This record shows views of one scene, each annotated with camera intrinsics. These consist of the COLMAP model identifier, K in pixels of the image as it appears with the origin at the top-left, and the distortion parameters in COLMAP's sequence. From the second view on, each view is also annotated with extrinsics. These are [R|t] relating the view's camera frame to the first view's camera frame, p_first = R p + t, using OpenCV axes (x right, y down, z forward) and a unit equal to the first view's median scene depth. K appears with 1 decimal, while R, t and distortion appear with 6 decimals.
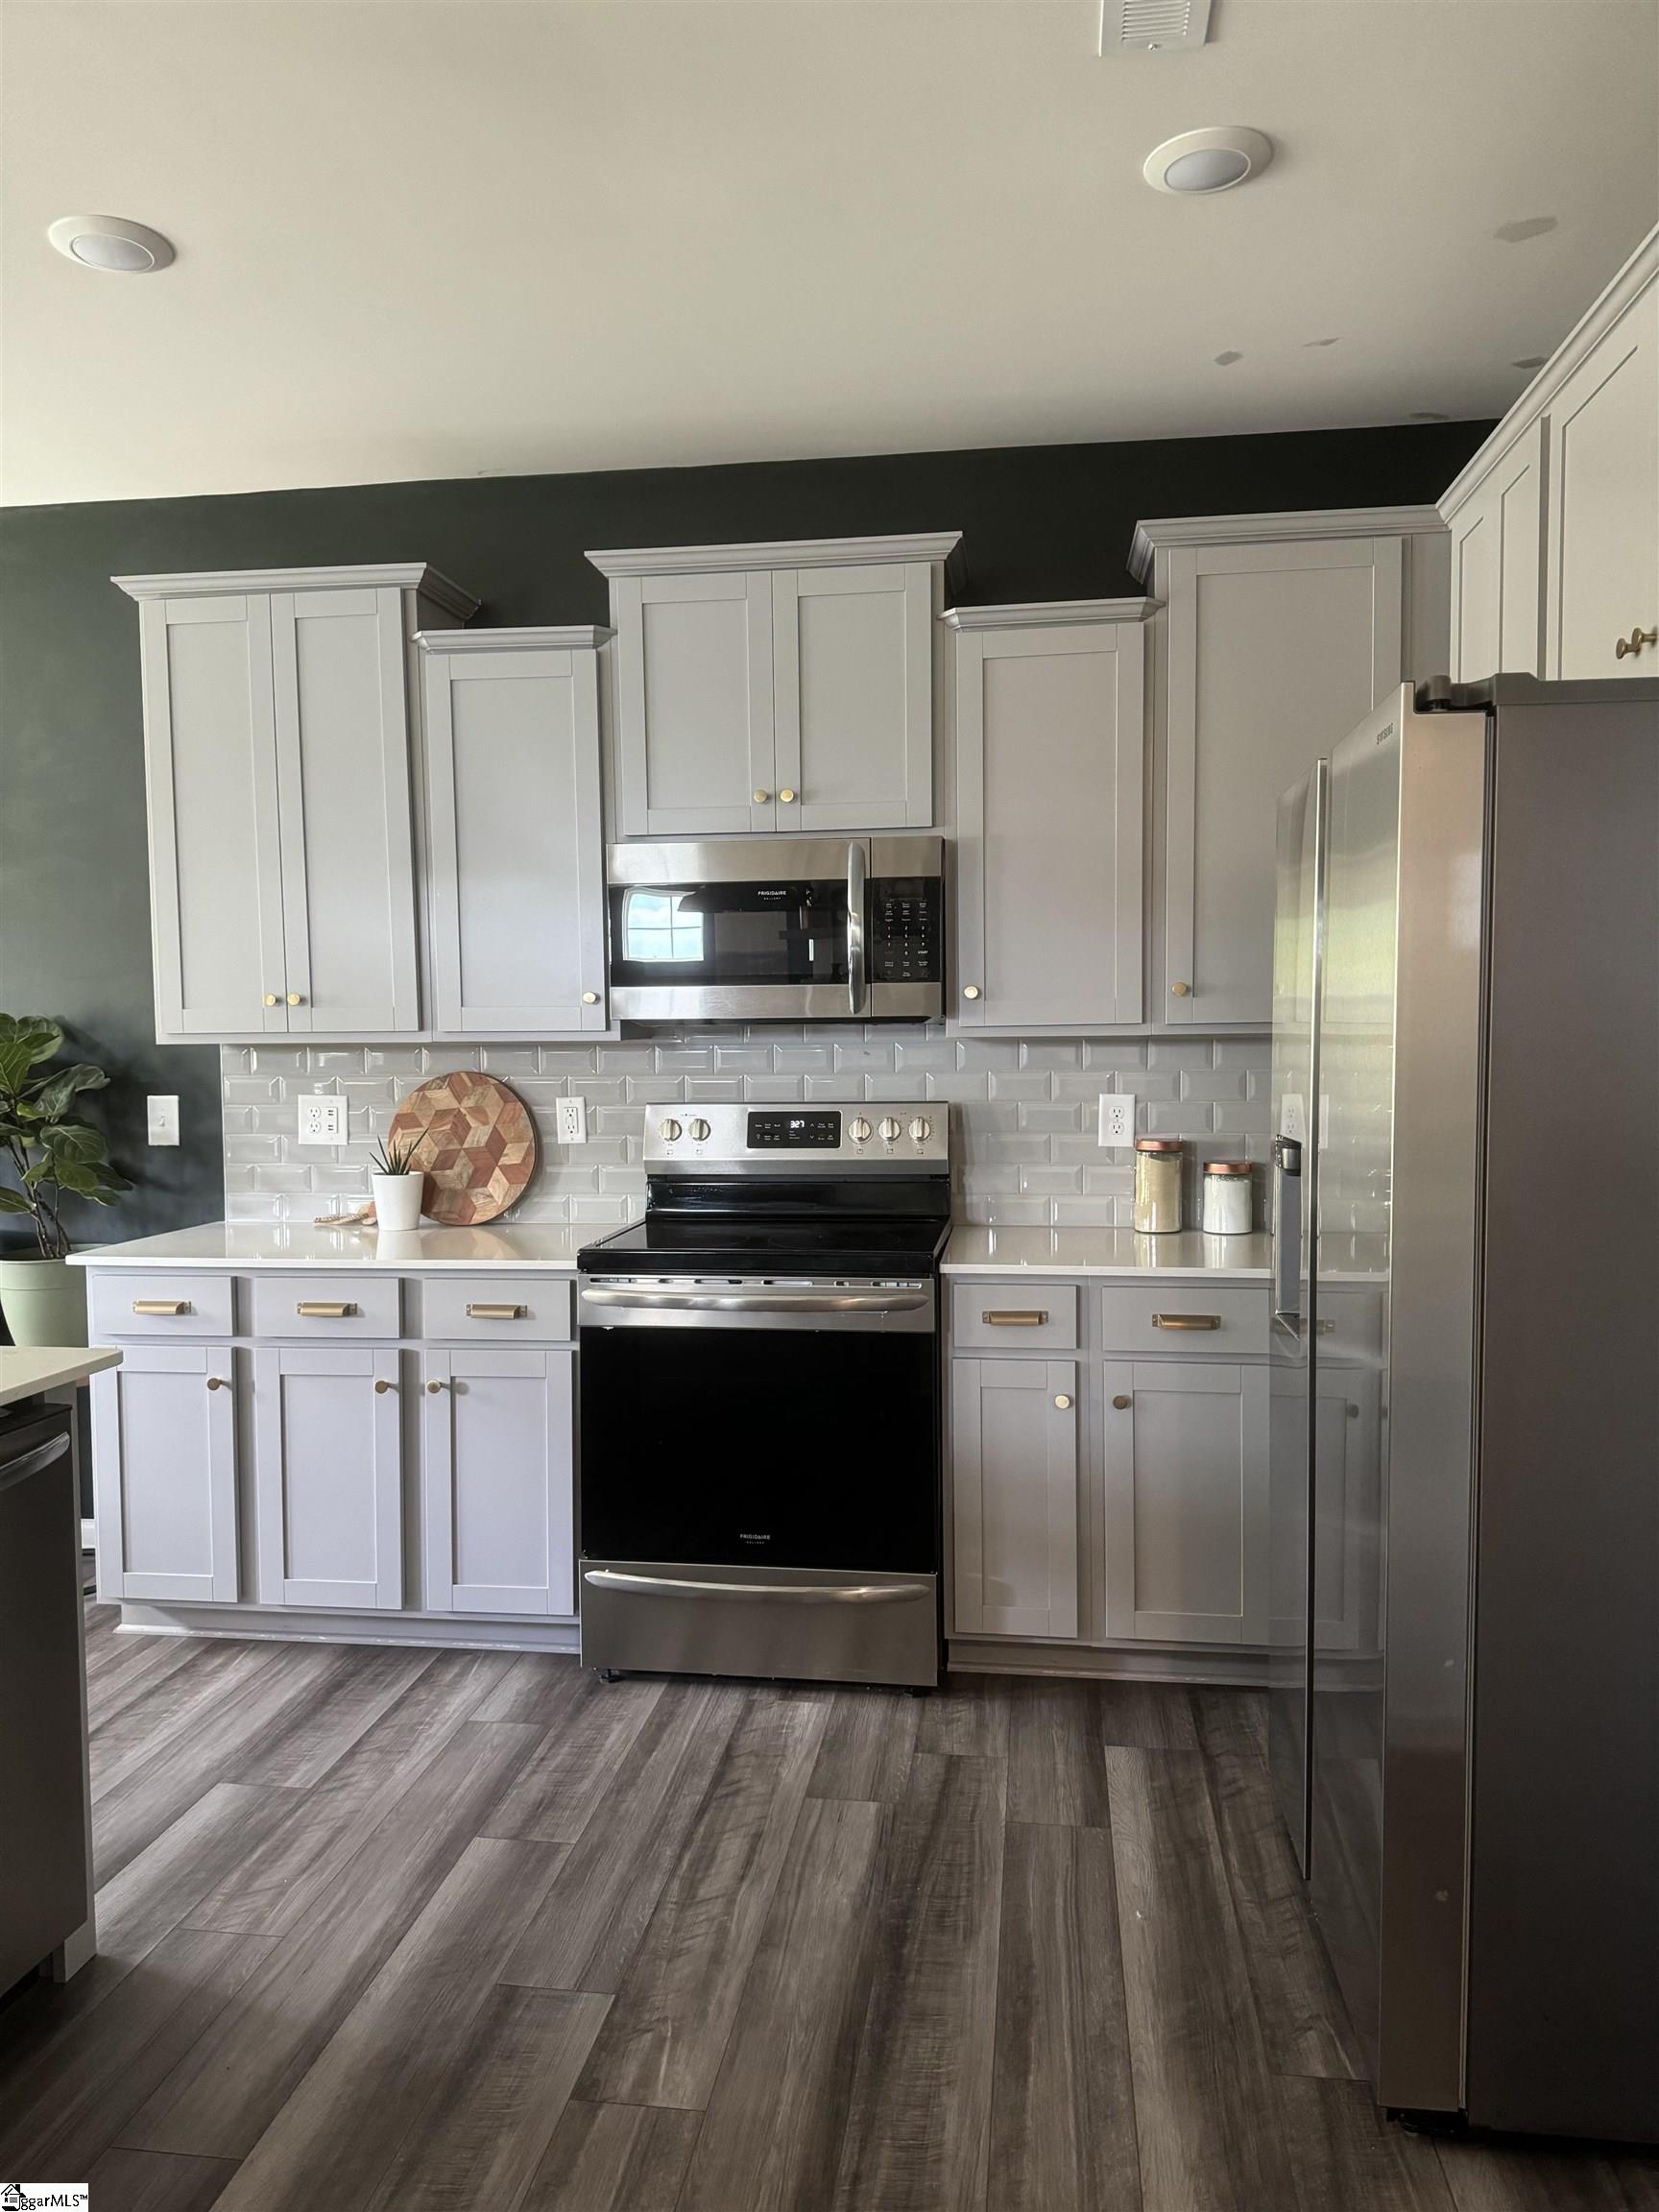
lens RADIAL K [[1565.0, 0, 801.3], [0, 1565.0, 1111.5], [0, 0, 1]] dist [0.084714, -0.095394]
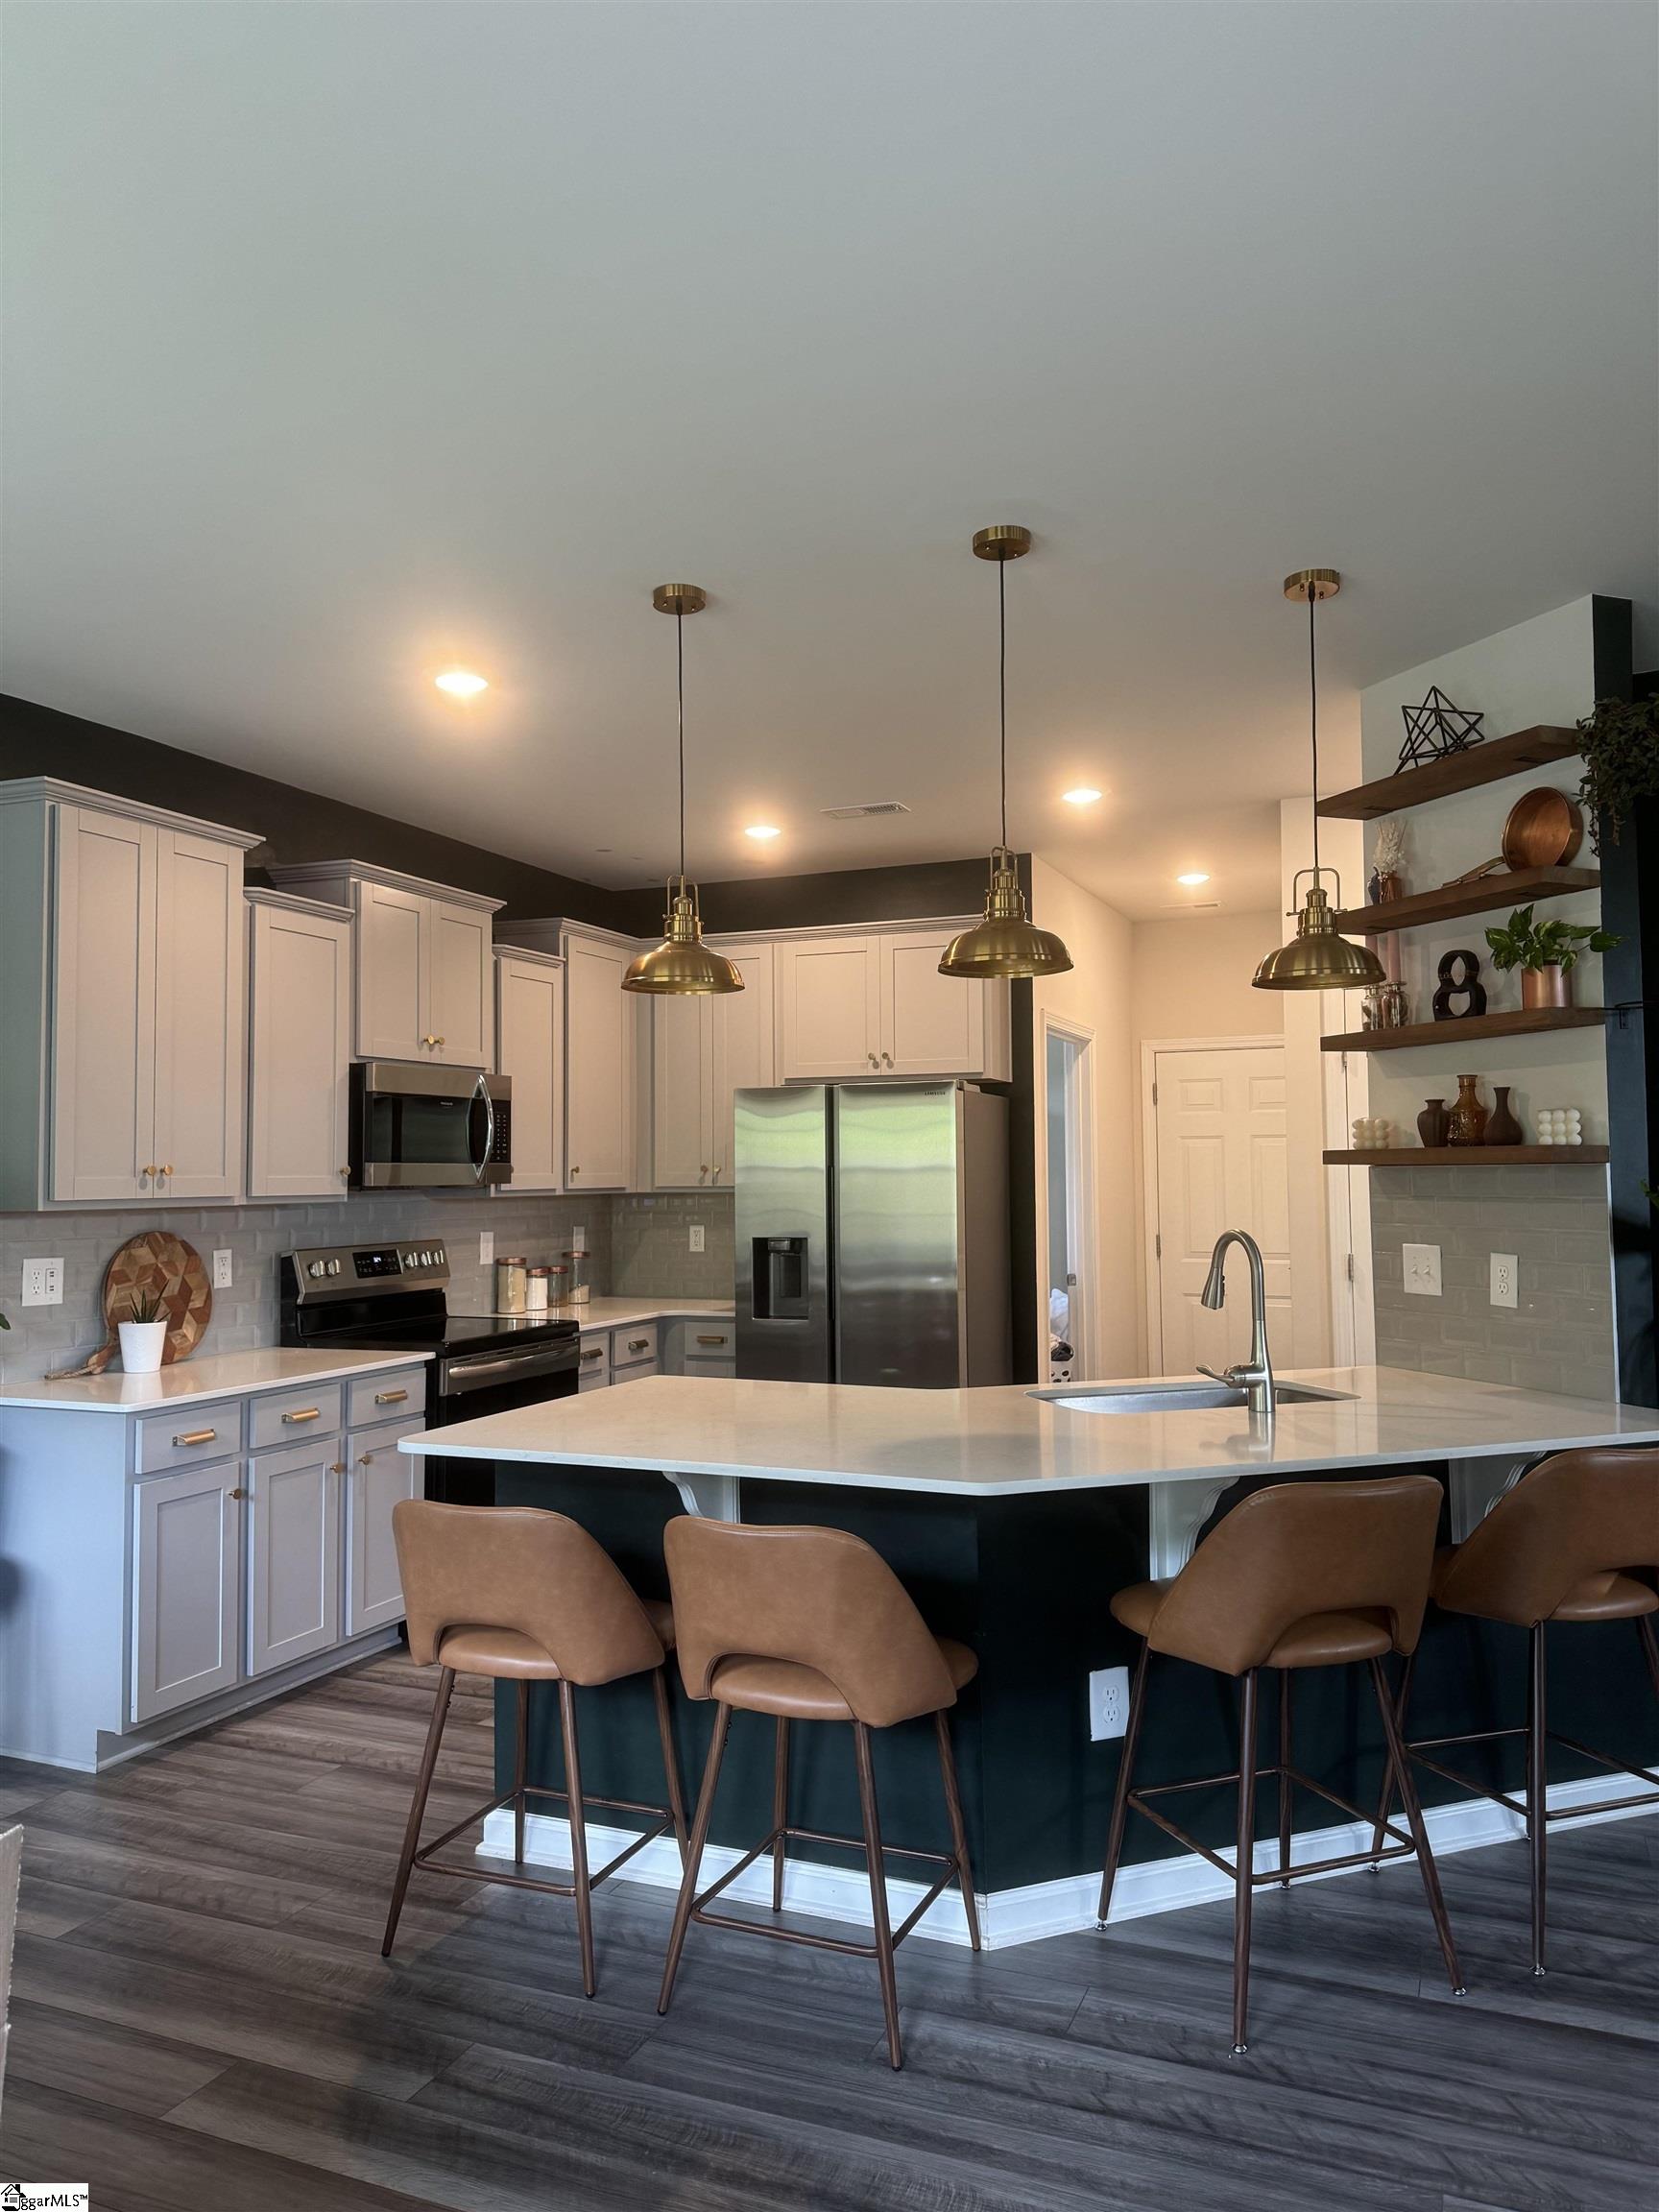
lens RADIAL K [[1565.0, 0, 805.4], [0, 1565.0, 1105.2], [0, 0, 1]] dist [0.084714, -0.095394]
pose [[0.264381, 0.049553, 0.963144, -1.465784], [0.054568, 0.996311, -0.066238, -0.017719], [-0.962873, 0.070069, 0.260701, 0.265990]]
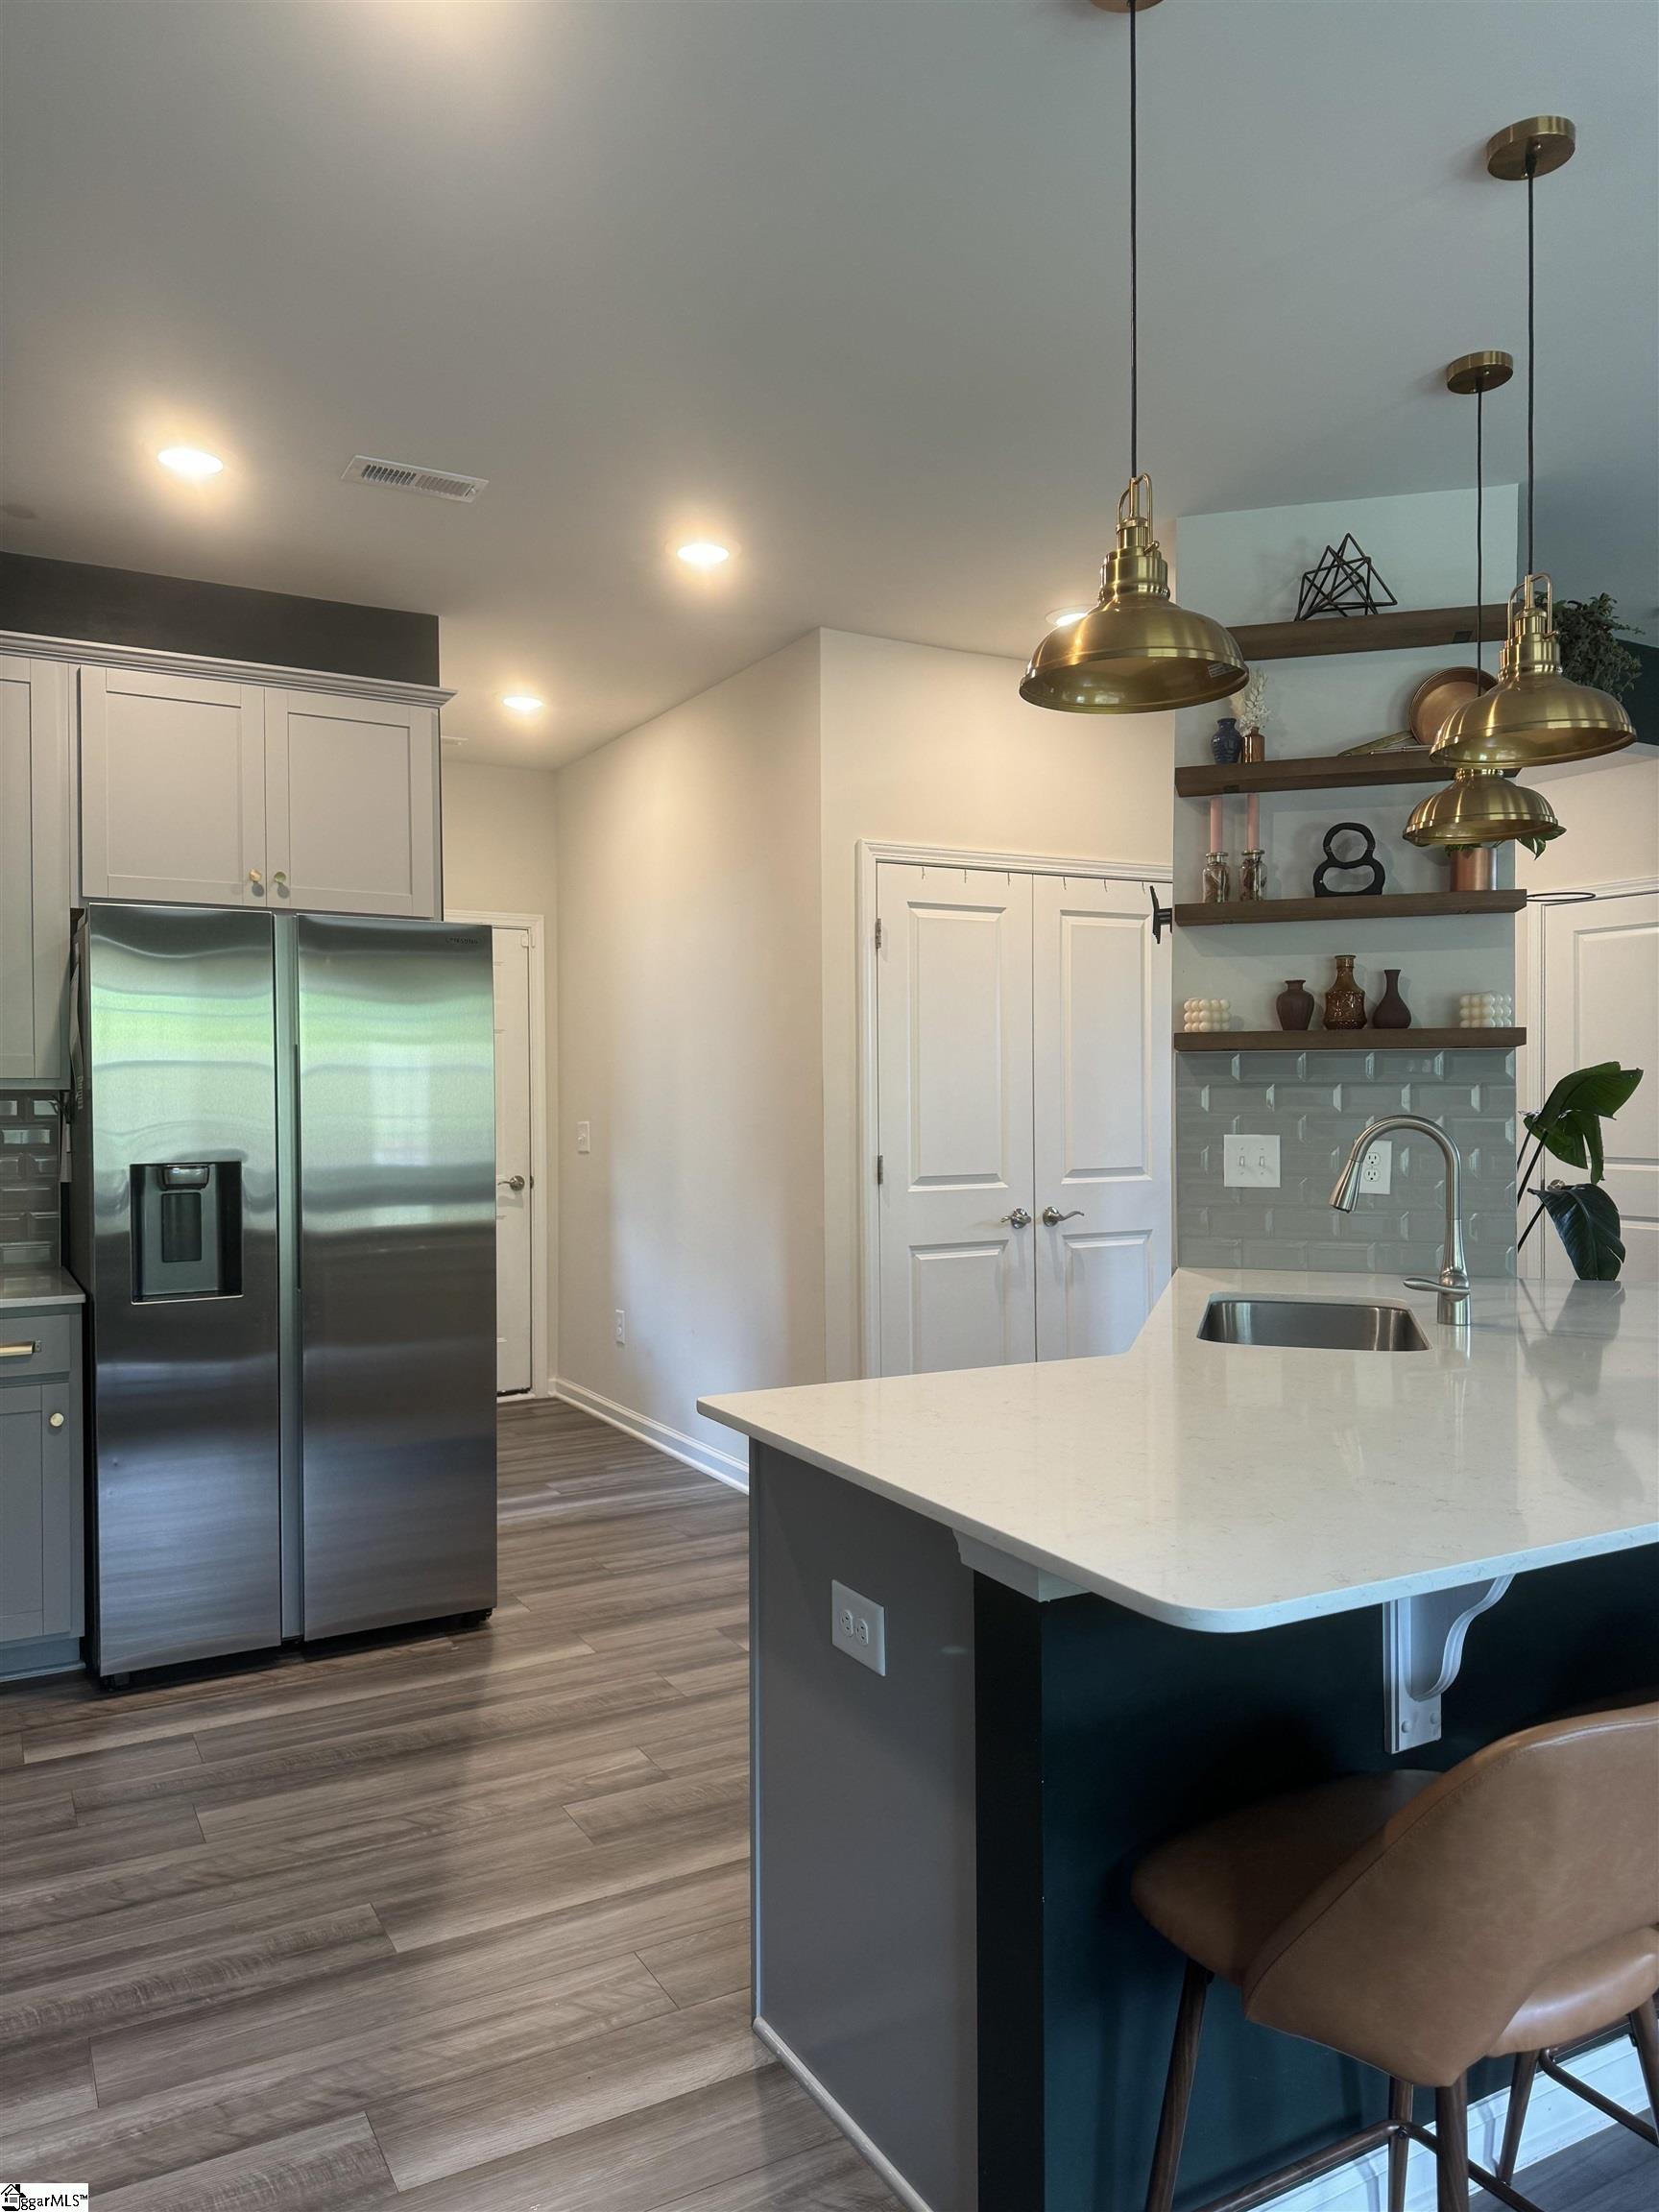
lens RADIAL K [[1565.0, 0, 819.2], [0, 1565.0, 1112.2], [0, 0, 1]] dist [0.084714, -0.095394]
pose [[-0.607566, 0.002315, 0.794266, -0.873962], [0.050133, 0.998114, 0.035440, -0.038630], [-0.792685, 0.061352, -0.606536, 1.075919]]
